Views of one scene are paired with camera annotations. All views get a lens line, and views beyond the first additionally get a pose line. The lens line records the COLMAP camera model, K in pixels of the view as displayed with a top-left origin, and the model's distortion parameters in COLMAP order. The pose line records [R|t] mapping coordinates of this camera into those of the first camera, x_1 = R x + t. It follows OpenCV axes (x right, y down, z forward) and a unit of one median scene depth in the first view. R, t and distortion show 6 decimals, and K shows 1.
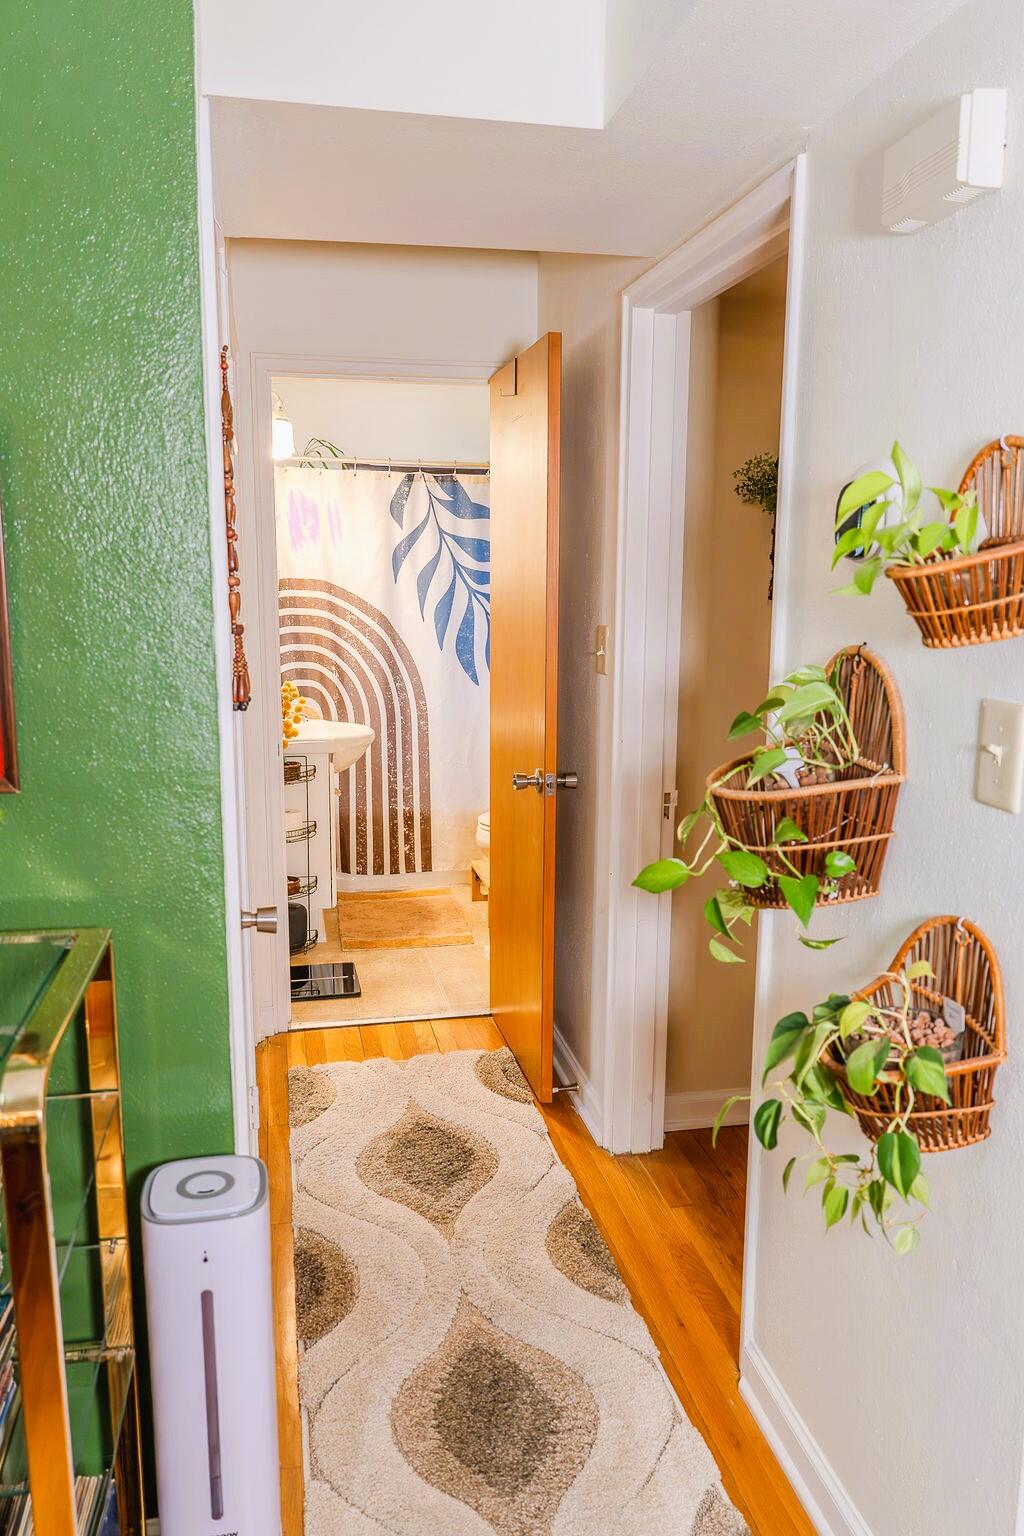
lens RADIAL K [[1045.2, 0, 512.0], [0, 1045.2, 768.0], [0, 0, 1]] dist [-0.001661, 0.000871]
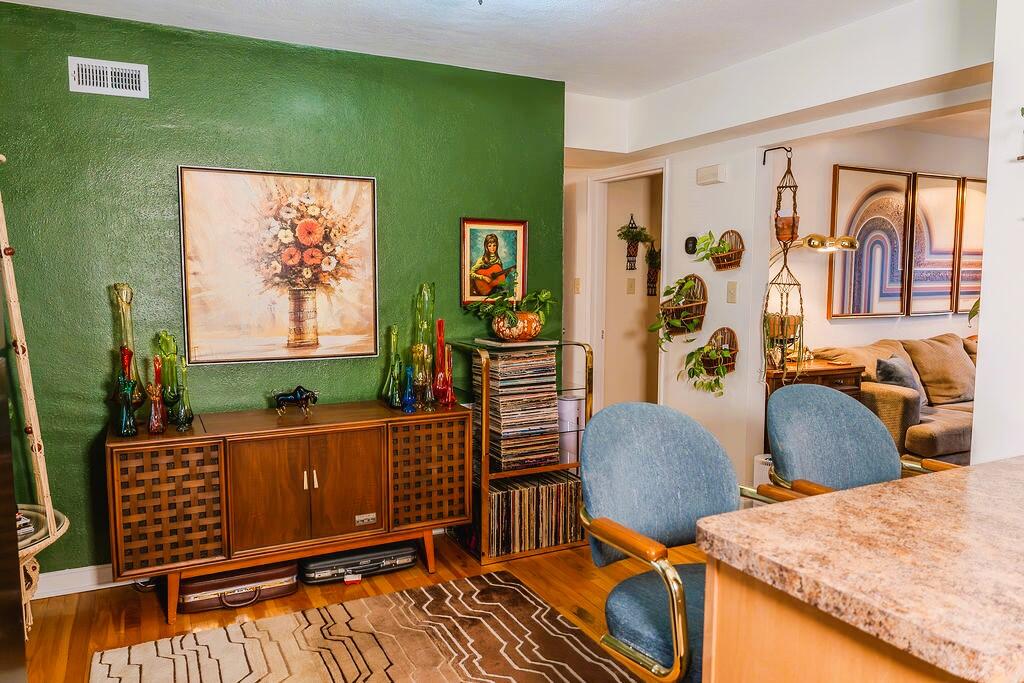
lens RADIAL K [[696.8, 0, 512.0], [0, 696.8, 341.5], [0, 0, 1]] dist [-0.001661, 0.000871]
pose [[0.957659, -0.028425, 0.286498, -1.468384], [0.054370, 0.995064, -0.083011, 0.432700], [-0.282725, 0.095073, 0.954478, -1.826047]]
